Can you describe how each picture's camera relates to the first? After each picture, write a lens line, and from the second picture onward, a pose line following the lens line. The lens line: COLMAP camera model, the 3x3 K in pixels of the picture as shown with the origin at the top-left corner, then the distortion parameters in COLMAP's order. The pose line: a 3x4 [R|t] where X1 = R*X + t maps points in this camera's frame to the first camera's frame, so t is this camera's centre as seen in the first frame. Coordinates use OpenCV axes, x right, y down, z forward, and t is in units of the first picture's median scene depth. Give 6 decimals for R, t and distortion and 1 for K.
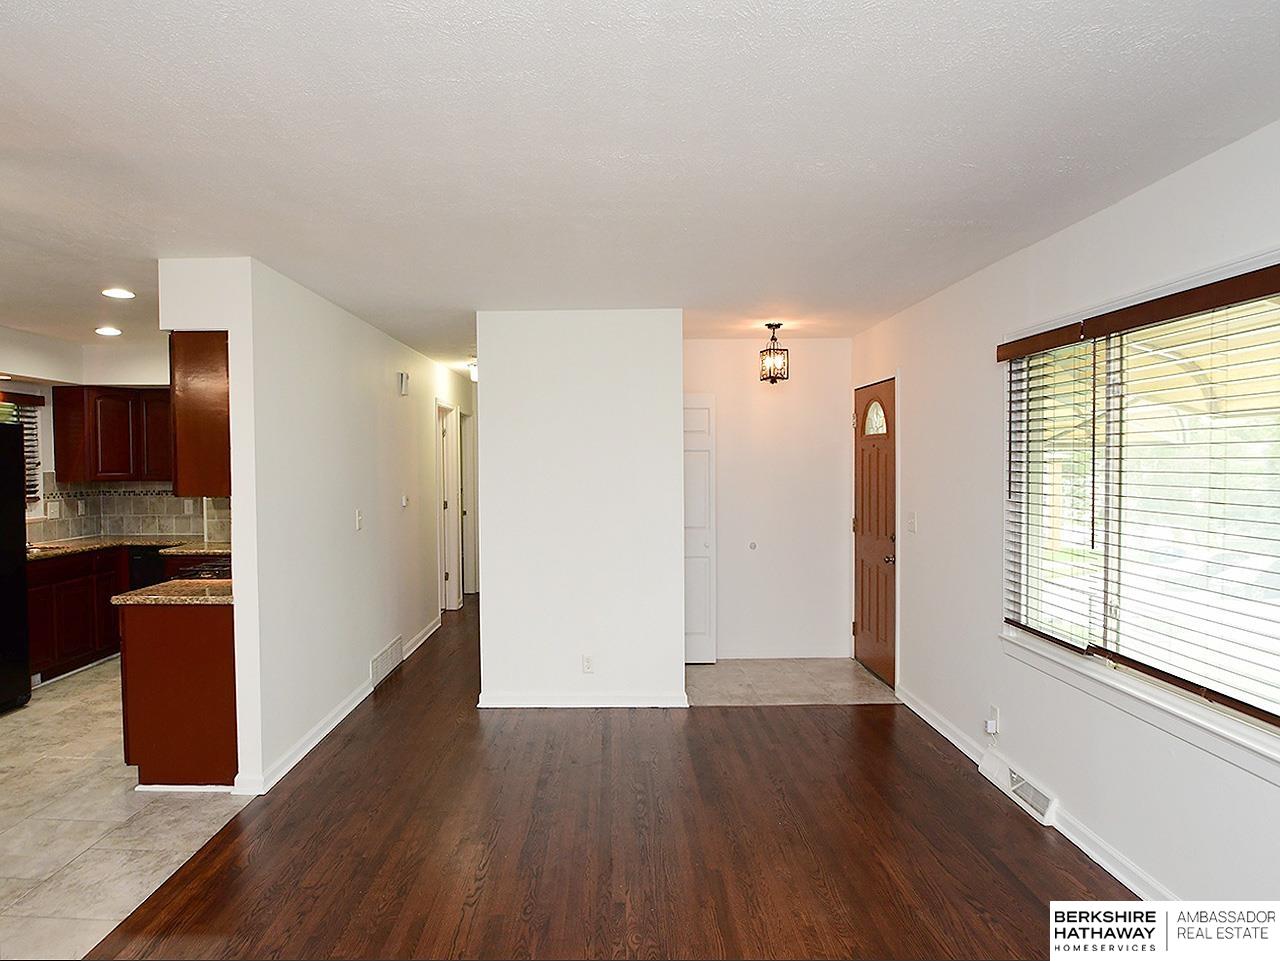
lens RADIAL K [[706.7, 0, 580.8], [0, 706.7, 486.4], [0, 0, 1]] dist [-0.018342, -0.004377]
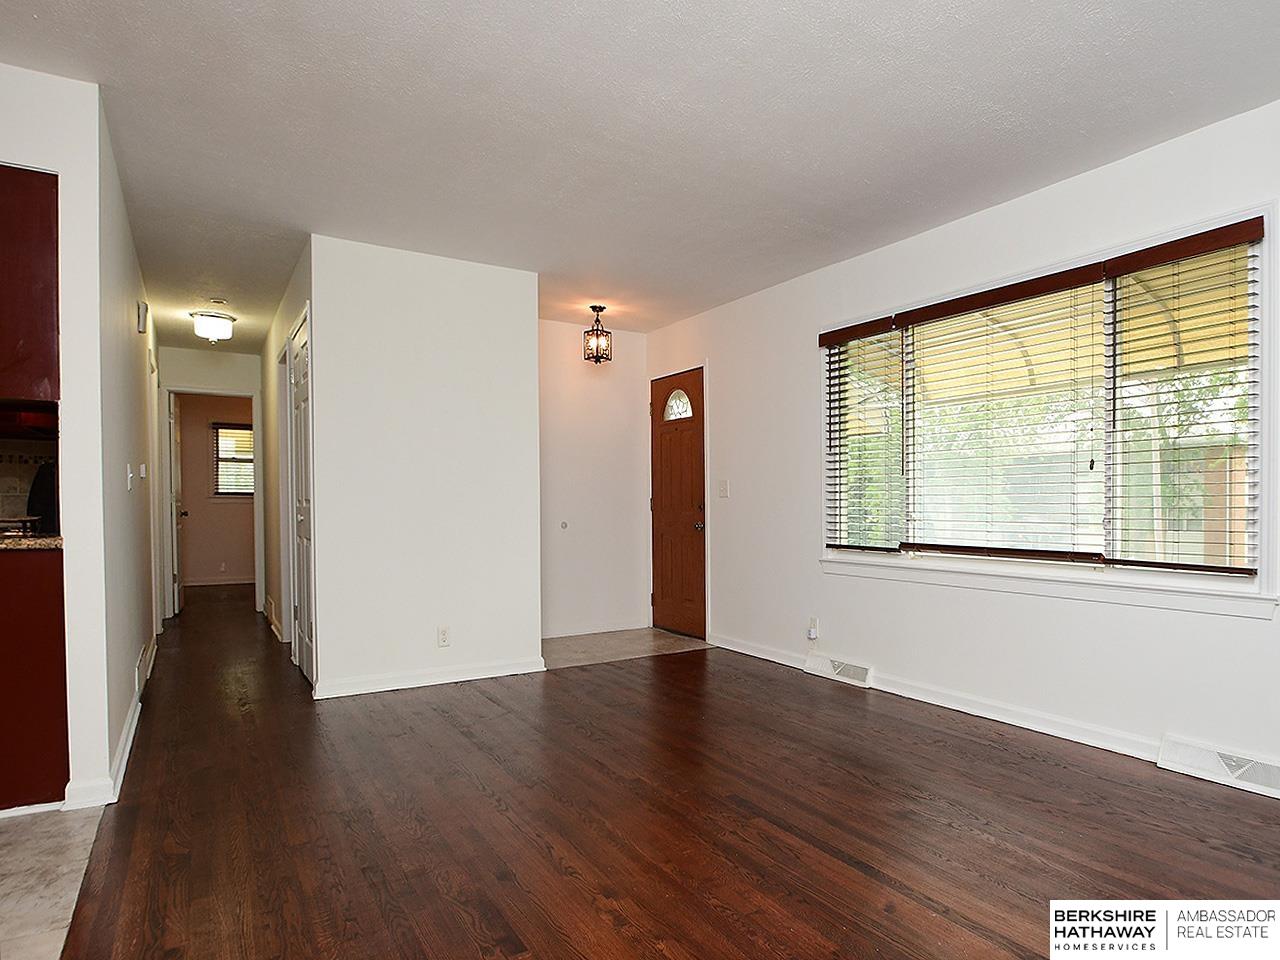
lens RADIAL K [[764.2, 0, 709.6], [0, 764.2, 515.9], [0, 0, 1]] dist [-0.032638, -0.003074]
pose [[0.808950, -0.002695, 0.587871, -0.289147], [0.012246, 0.999850, -0.012268, 0.108071], [-0.587750, 0.017123, 0.808861, -0.013606]]
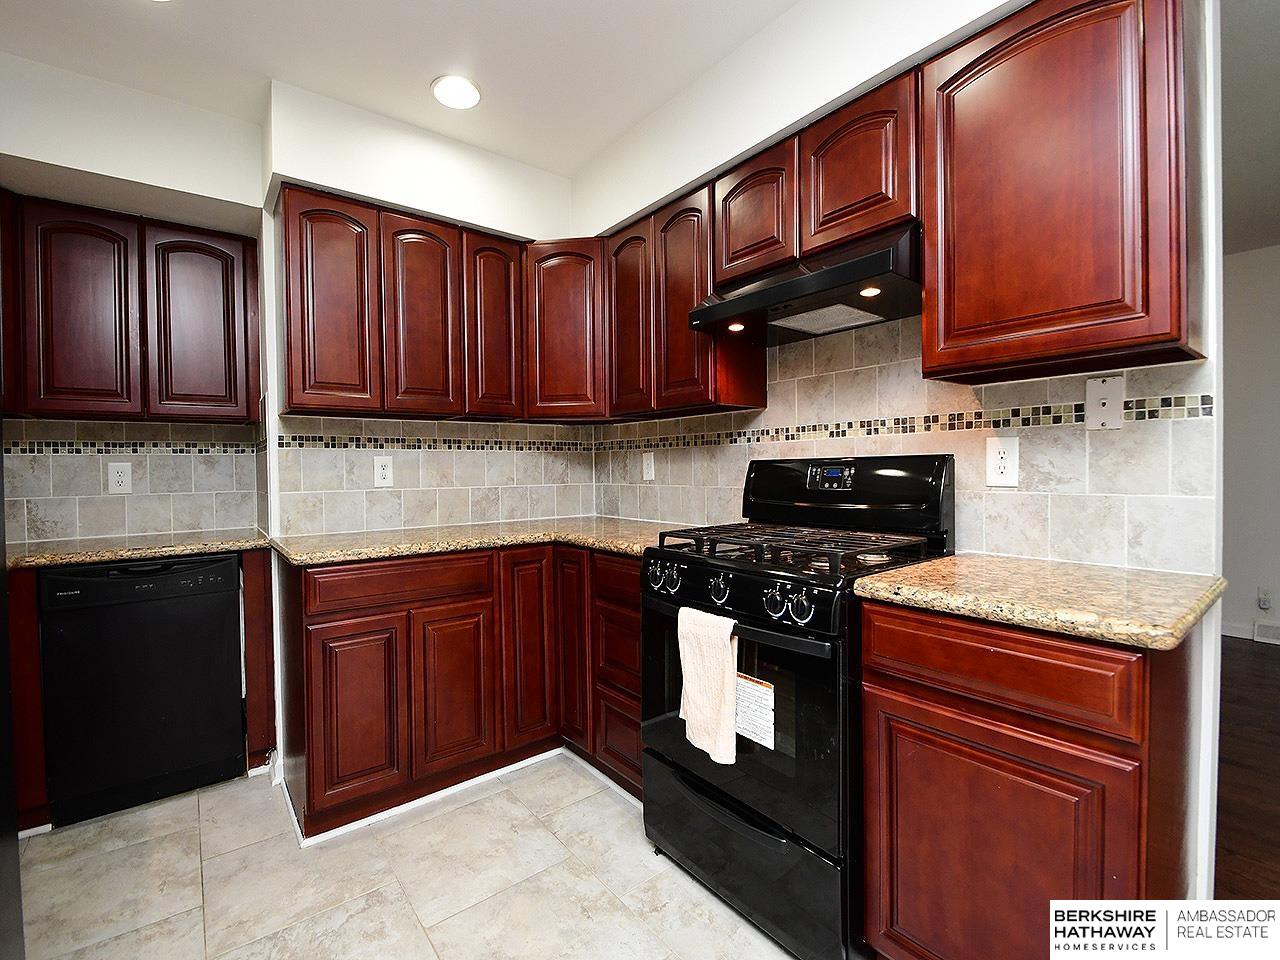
lens RADIAL K [[552.8, 0, 601.8], [0, 552.8, 483.3], [0, 0, 1]] dist [-0.005265, -0.005744]
pose [[0.783241, -0.022222, 0.621321, -0.706684], [0.032015, 0.999477, -0.004611, 0.059145], [-0.620893, 0.023503, 0.783543, 0.671000]]
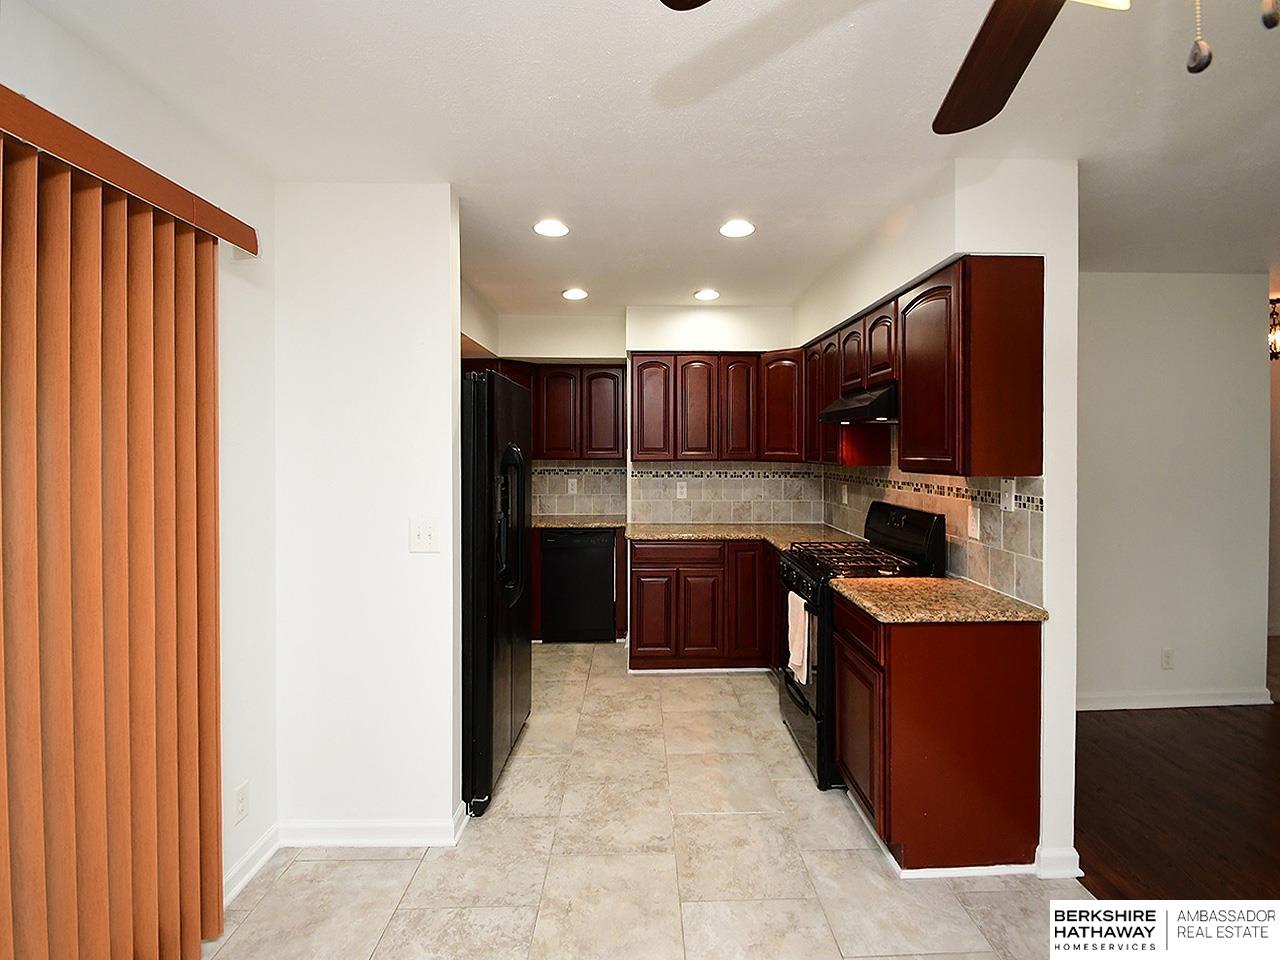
lens RADIAL K [[552.8, 0, 647.2], [0, 552.8, 457.0], [0, 0, 1]] dist [-0.005265, -0.005744]
pose [[0.998858, 0.000454, 0.047777, -0.650589], [0.000494, 0.999803, -0.019818, 0.004883], [-0.047777, 0.019818, 0.998661, 0.301761]]
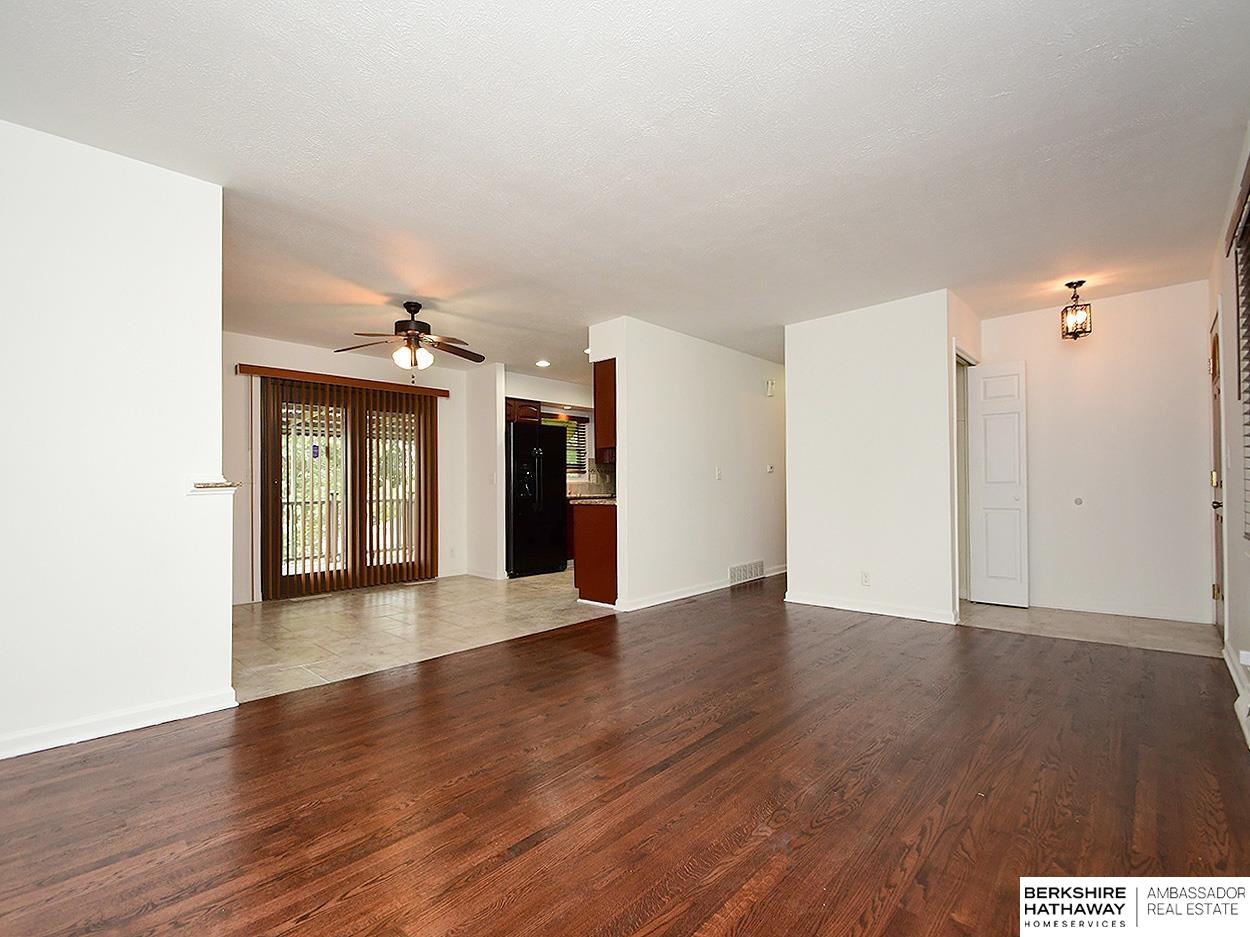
lens RADIAL K [[539.8, 0, 628.3], [0, 539.8, 488.1], [0, 0, 1]] dist [-0.005265, -0.005744]
pose [[0.757888, -0.004474, -0.652369, 0.320058], [-0.008814, 0.999815, -0.017096, 0.104829], [0.652325, 0.018707, 0.757708, -0.034607]]
